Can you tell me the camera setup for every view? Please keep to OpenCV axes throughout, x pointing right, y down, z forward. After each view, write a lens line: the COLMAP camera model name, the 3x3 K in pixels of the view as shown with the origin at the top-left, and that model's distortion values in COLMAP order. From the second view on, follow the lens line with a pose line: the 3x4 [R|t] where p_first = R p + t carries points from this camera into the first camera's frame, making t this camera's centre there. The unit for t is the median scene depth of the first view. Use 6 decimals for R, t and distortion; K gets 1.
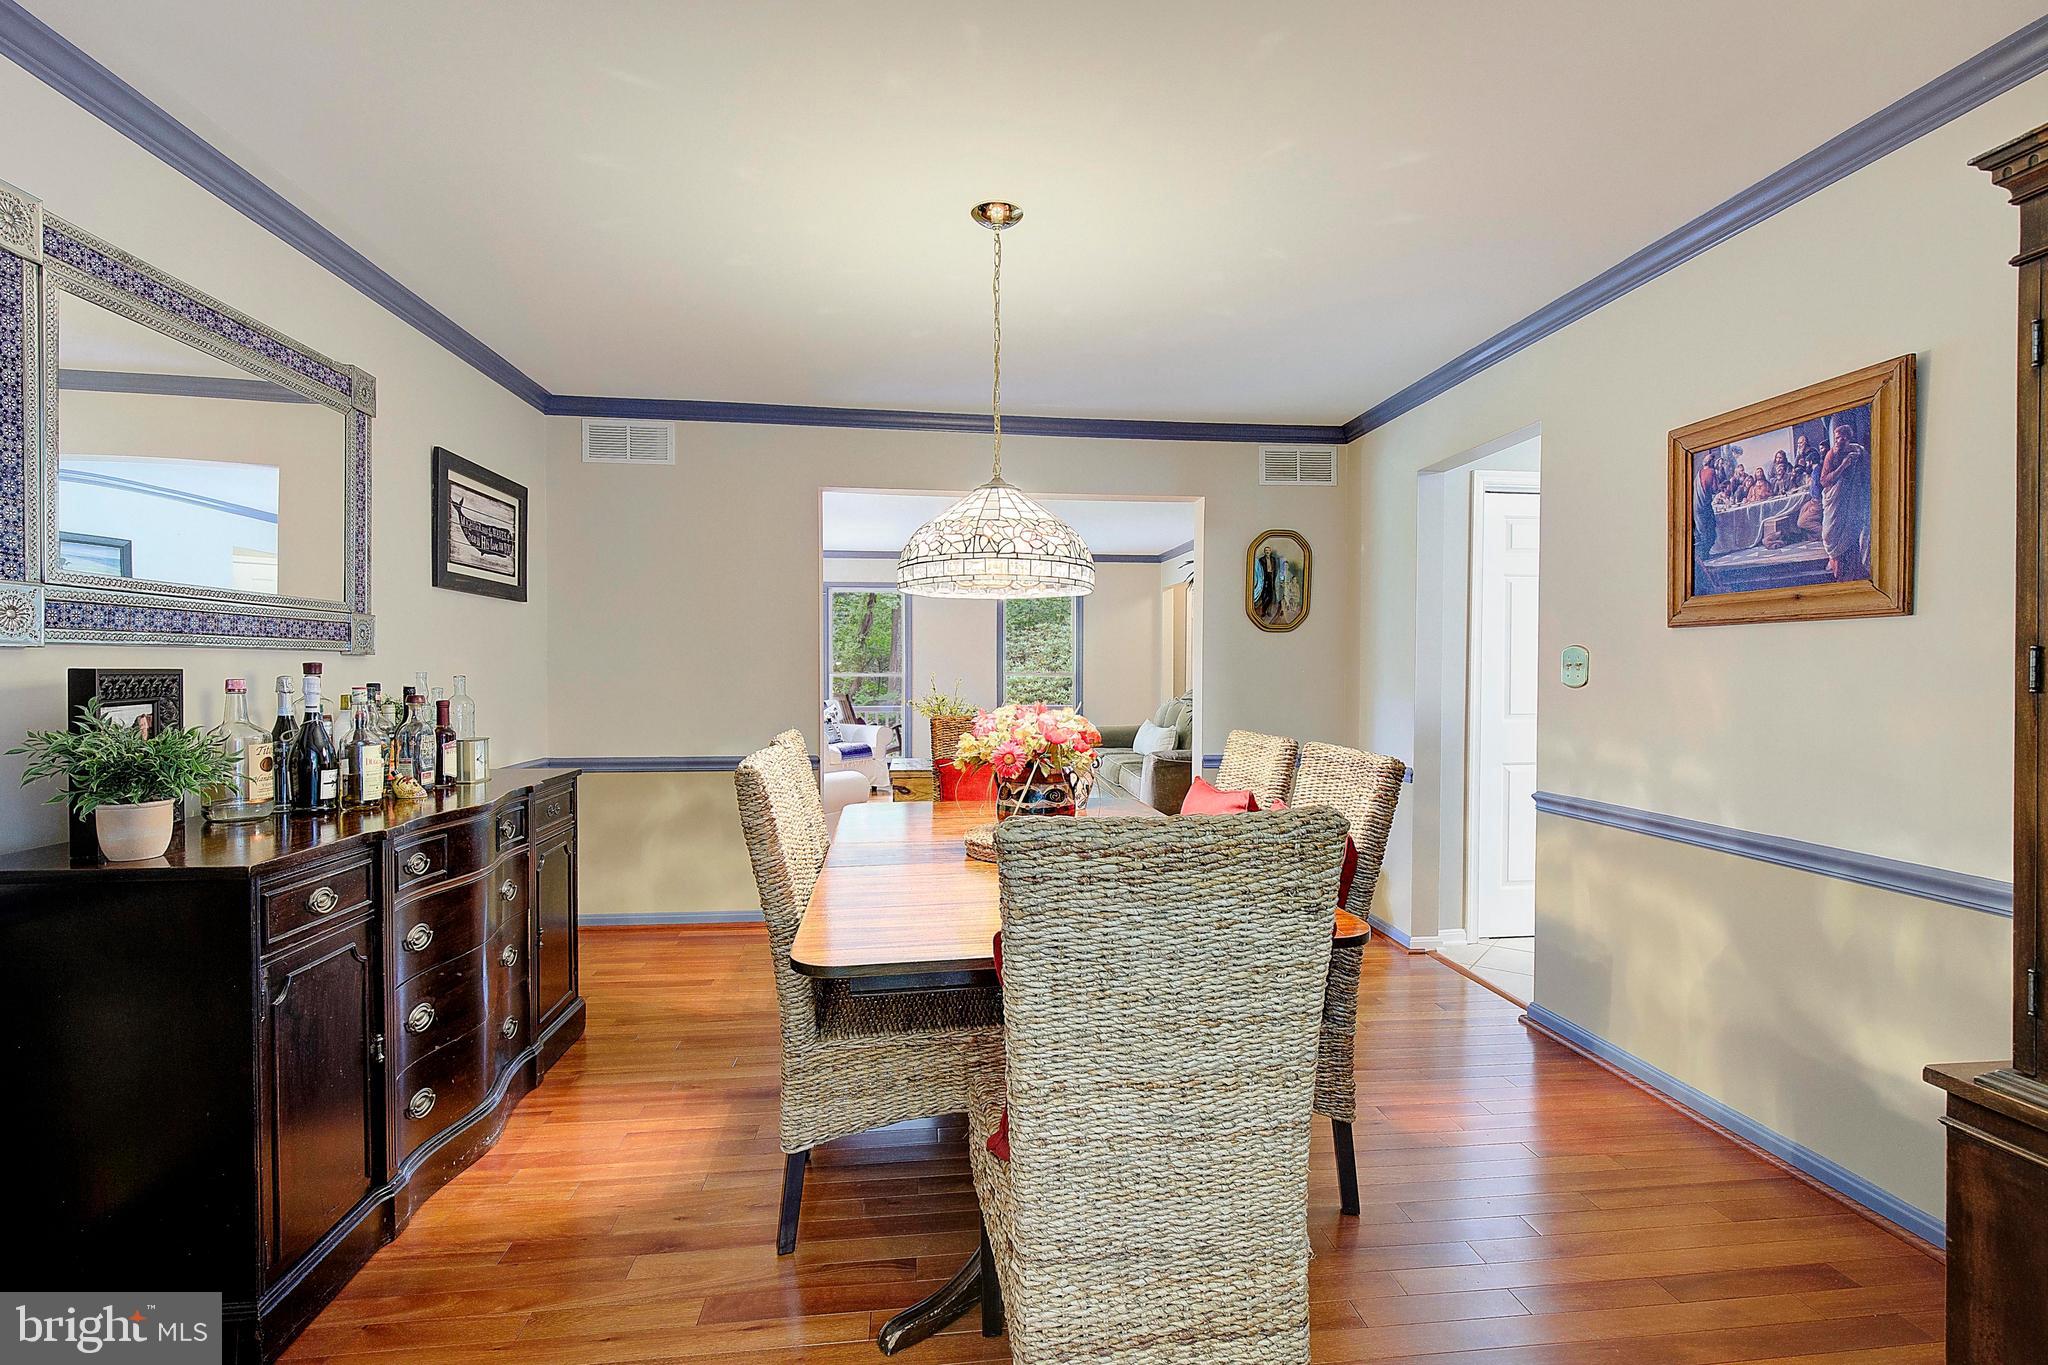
lens RADIAL K [[907.2, 0, 1019.1], [0, 907.2, 679.4], [0, 0, 1]] dist [-0.000170, -0.000137]
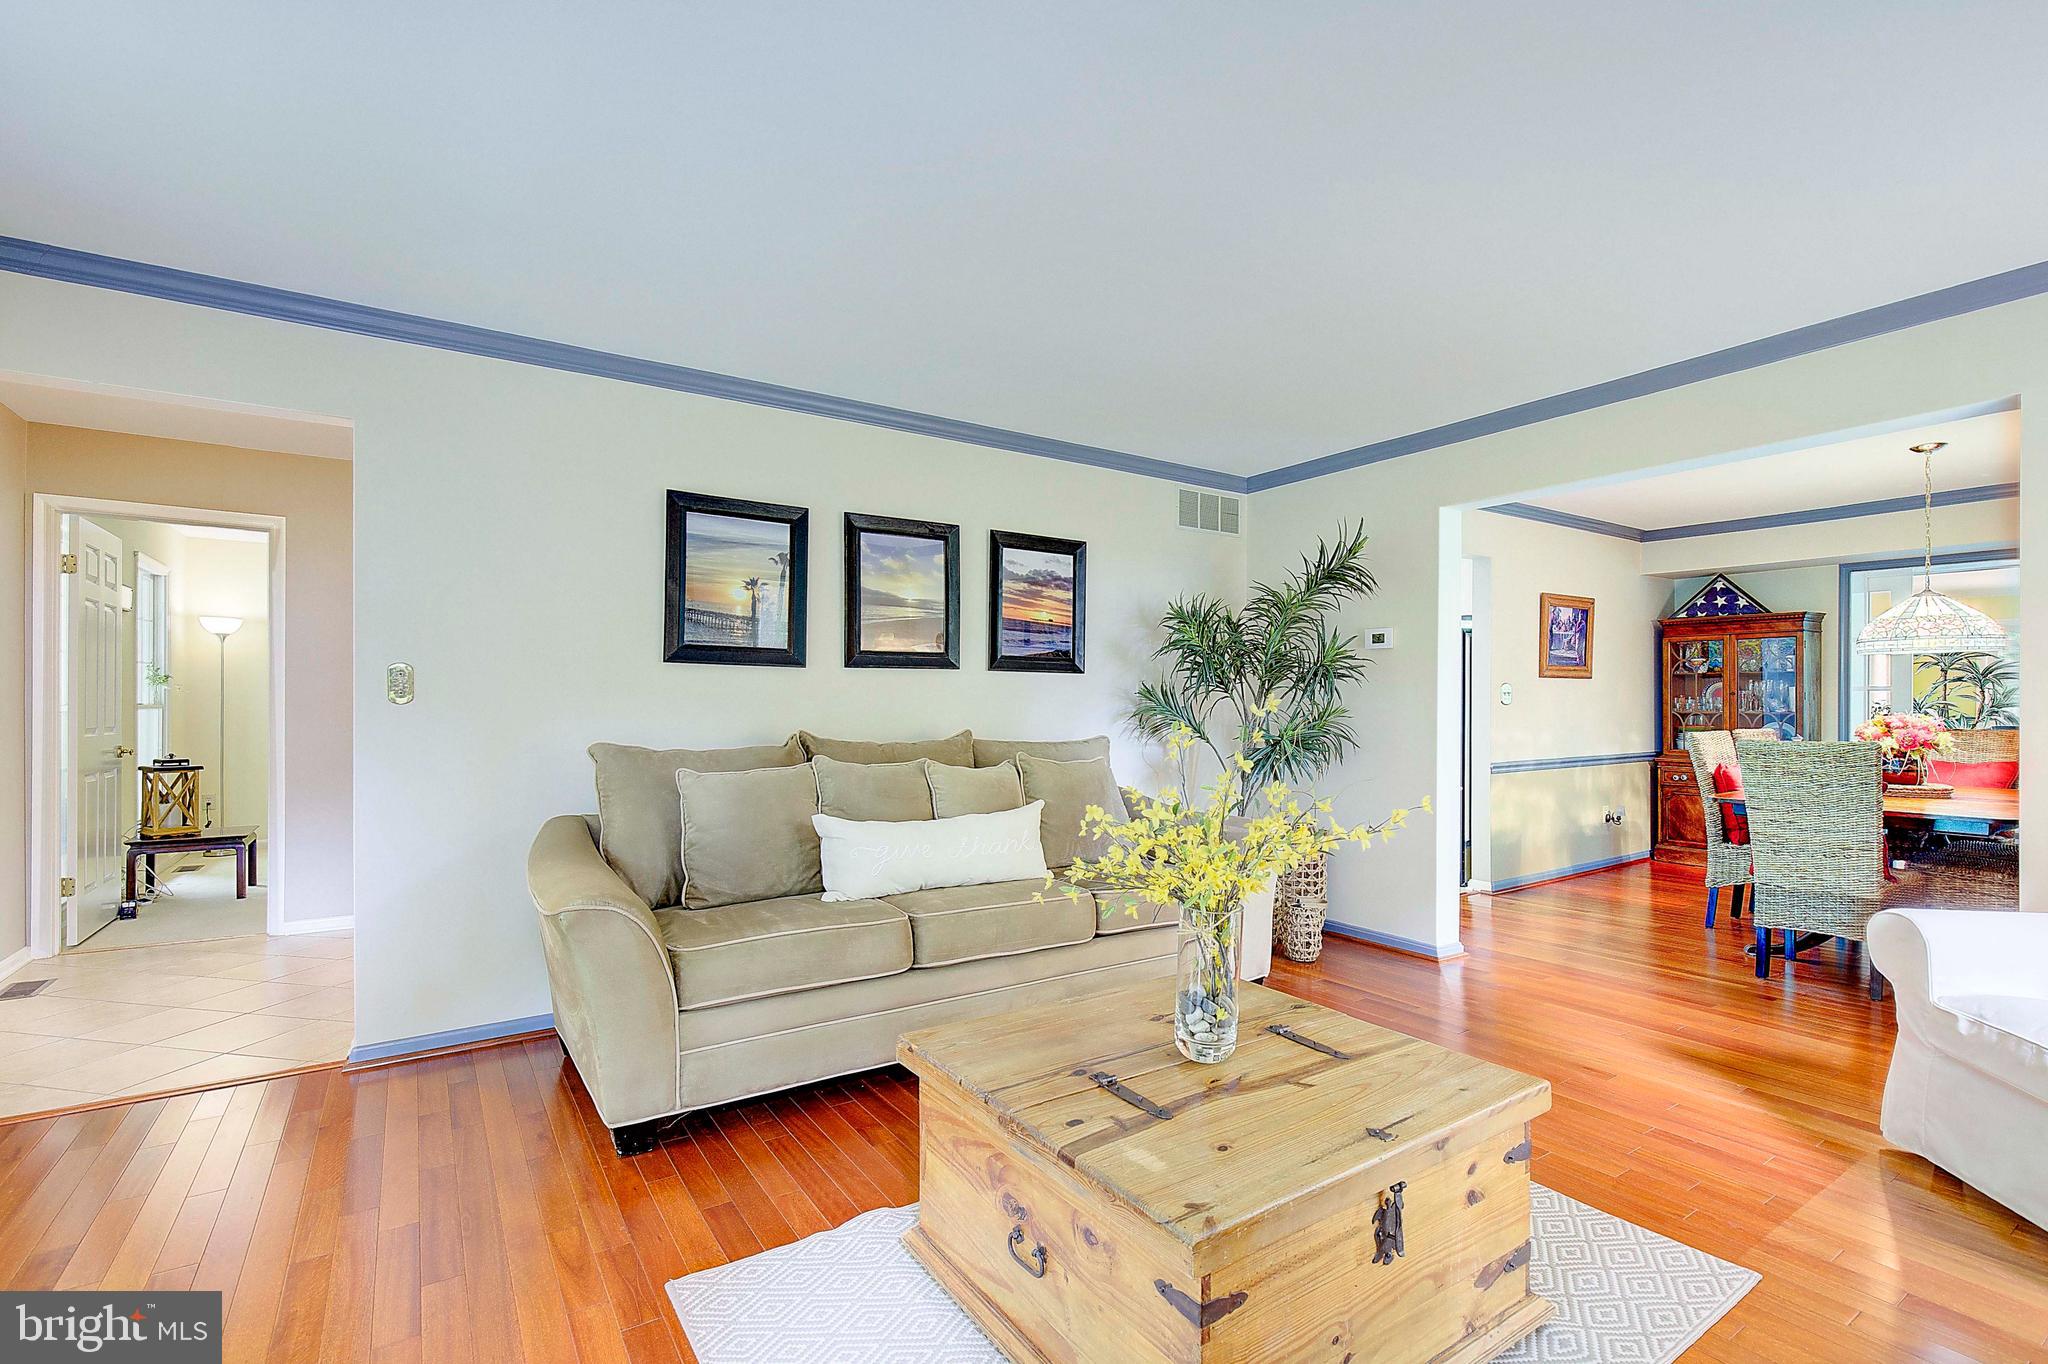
lens RADIAL K [[942.5, 0, 1031.2], [0, 942.5, 695.6], [0, 0, 1]] dist [-0.000796, -0.000211]
pose [[-0.444104, -0.001608, 0.895974, -0.932687], [0.009789, 0.999930, 0.006647, -0.042966], [-0.895922, 0.011723, -0.444057, 3.509833]]
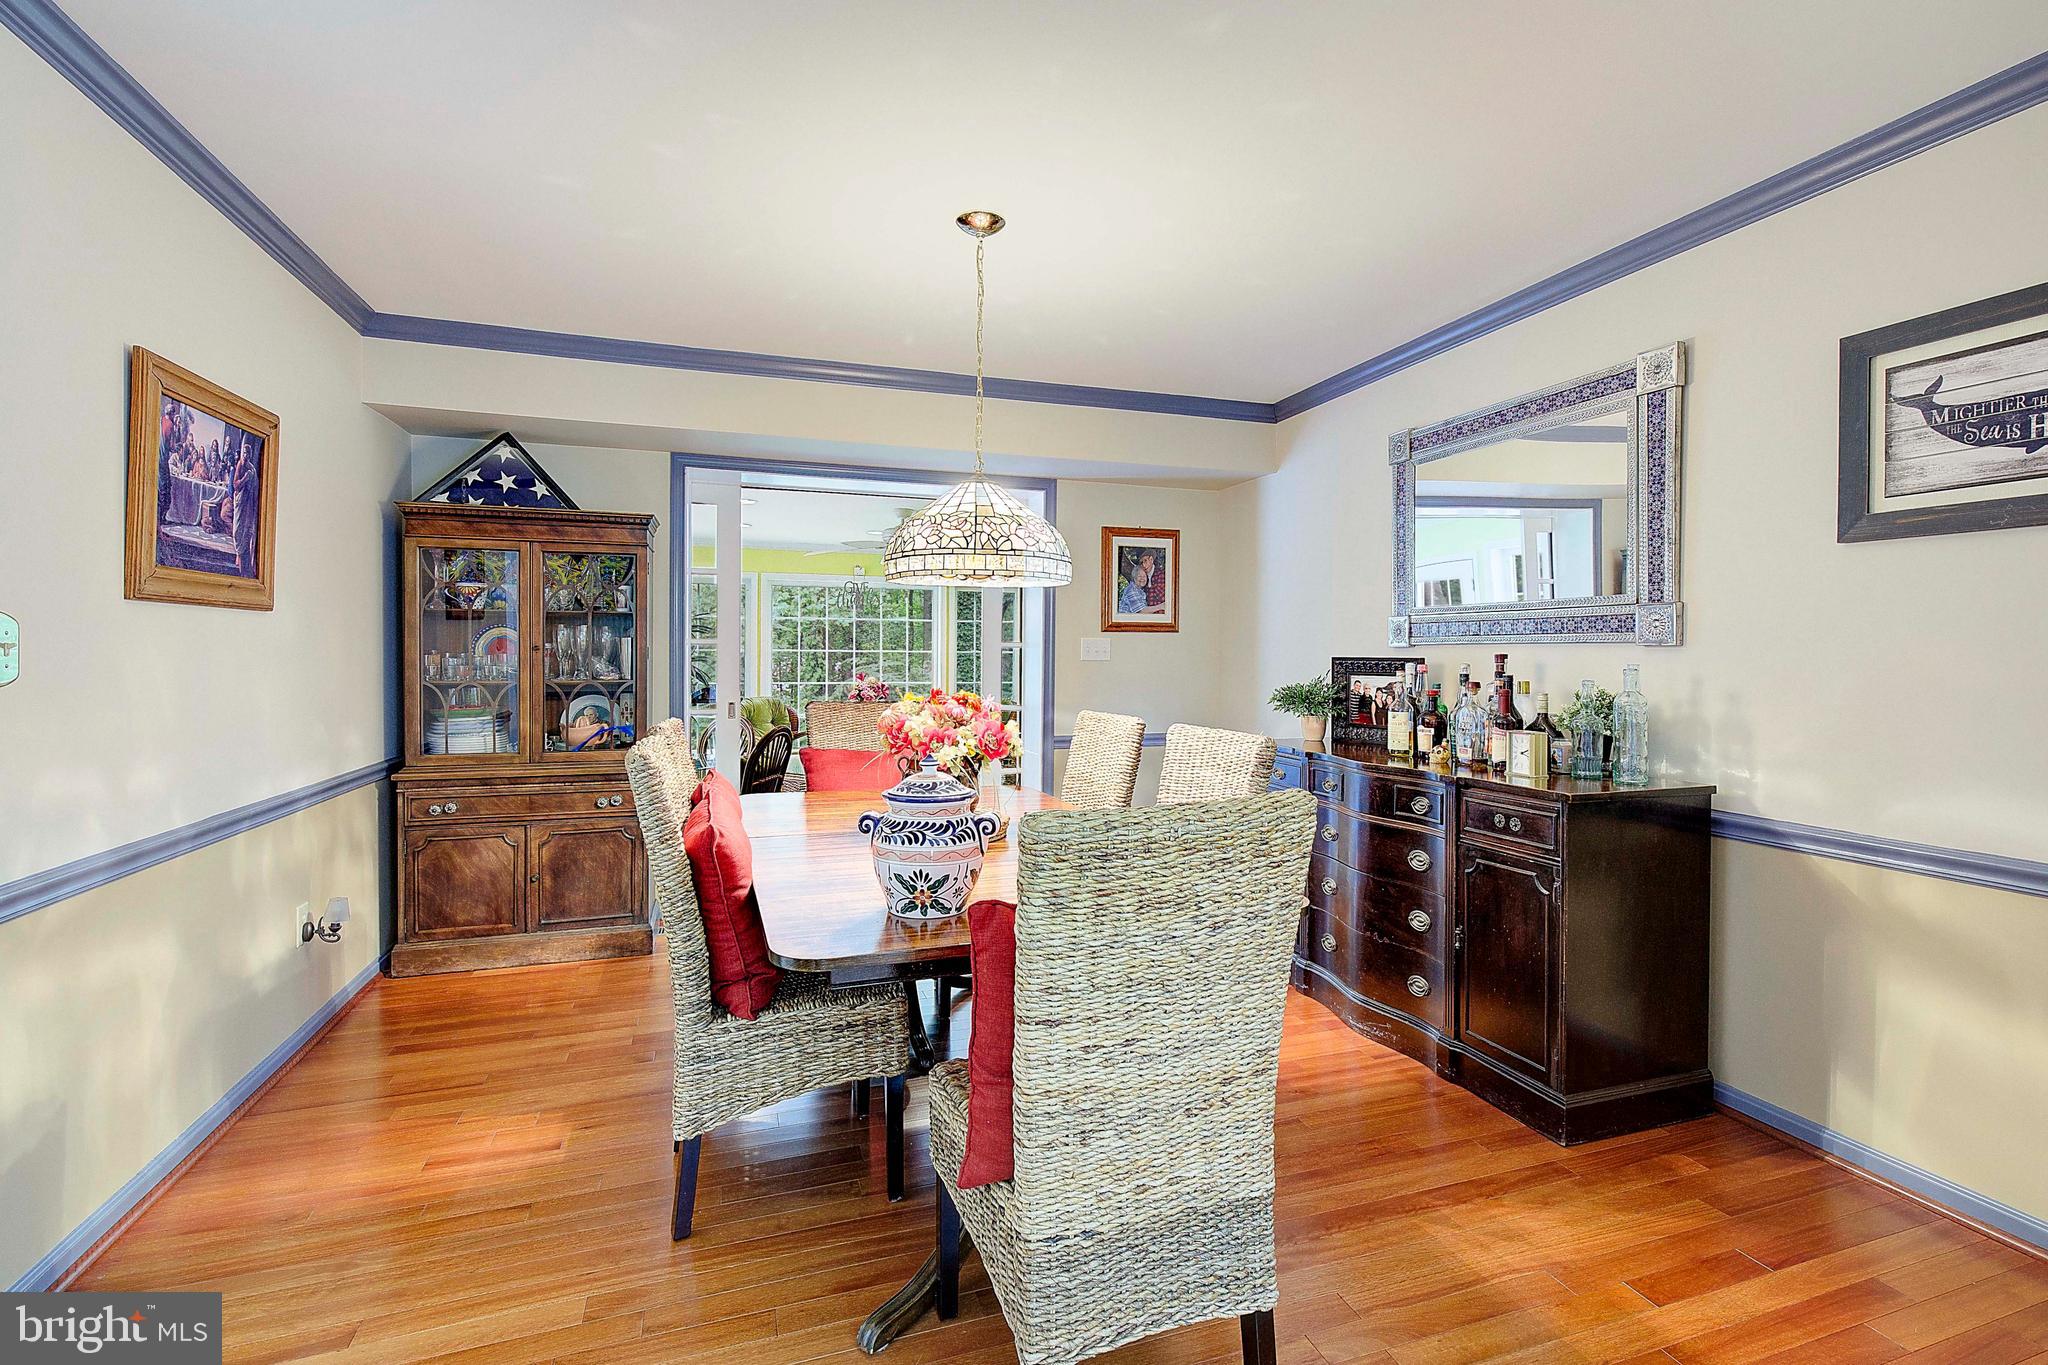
lens RADIAL K [[910.9, 0, 1013.1], [0, 910.9, 661.8], [0, 0, 1]] dist [0.000934, 0.000024]
pose [[-0.980483, -0.003770, -0.196569, 0.146547], [-0.008848, 0.999649, 0.024963, -0.032298], [0.196406, 0.026215, -0.980172, 2.071414]]
